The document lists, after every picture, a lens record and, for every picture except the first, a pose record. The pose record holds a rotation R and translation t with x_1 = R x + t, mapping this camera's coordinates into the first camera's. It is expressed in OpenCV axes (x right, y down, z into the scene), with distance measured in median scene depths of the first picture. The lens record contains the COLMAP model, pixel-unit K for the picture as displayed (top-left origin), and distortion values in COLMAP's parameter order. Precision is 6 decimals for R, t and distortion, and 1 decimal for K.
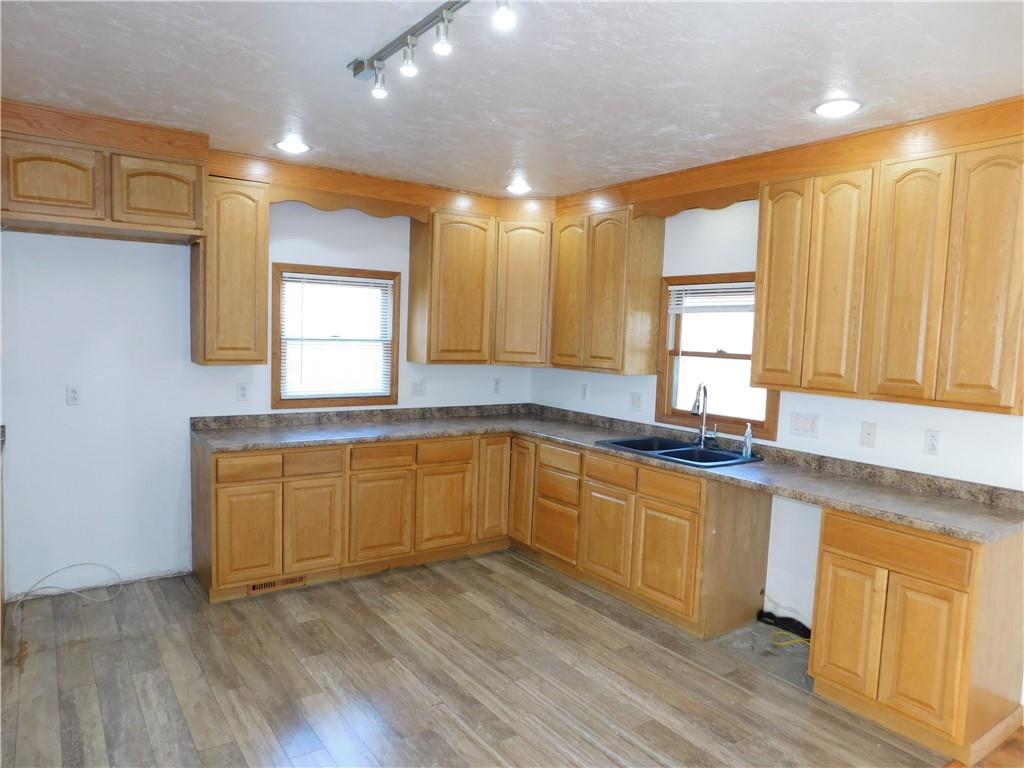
lens RADIAL K [[680.9, 0, 512.1], [0, 680.9, 384.1], [0, 0, 1]] dist [-0.039662, 0.021807]
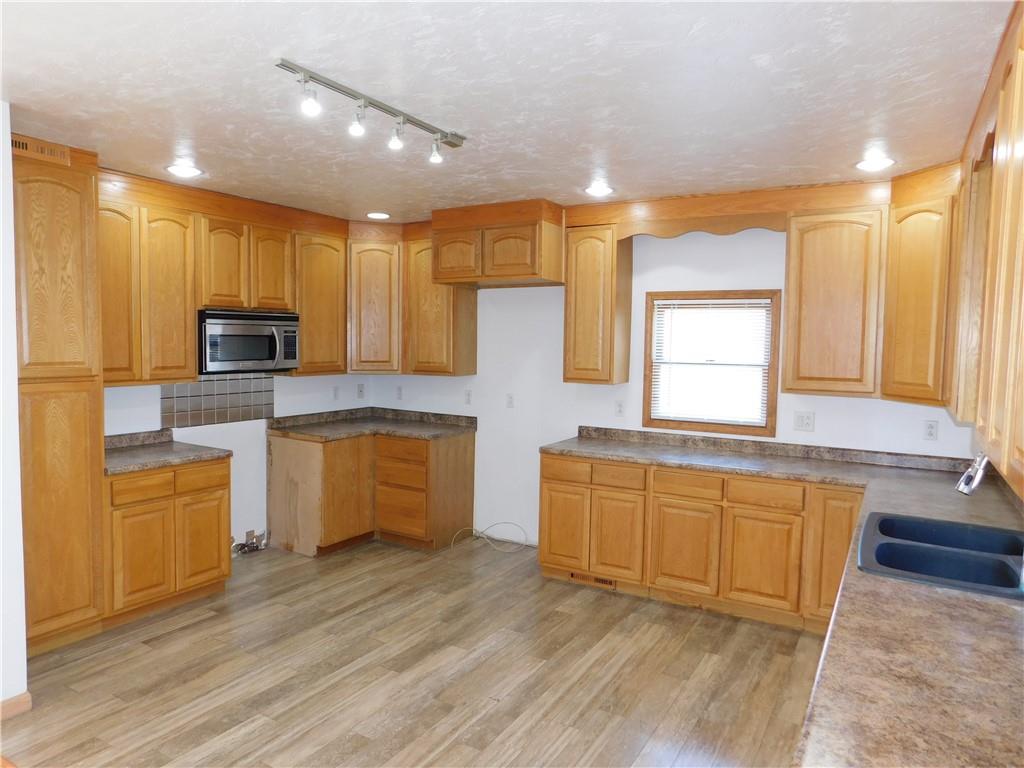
lens RADIAL K [[680.9, 0, 510.2], [0, 680.9, 381.9], [0, 0, 1]] dist [-0.039662, 0.021807]
pose [[0.410117, 0.027620, -0.911614, 0.598010], [-0.077681, 0.996967, -0.004741, -0.014010], [0.908718, 0.072760, 0.411019, 0.385182]]
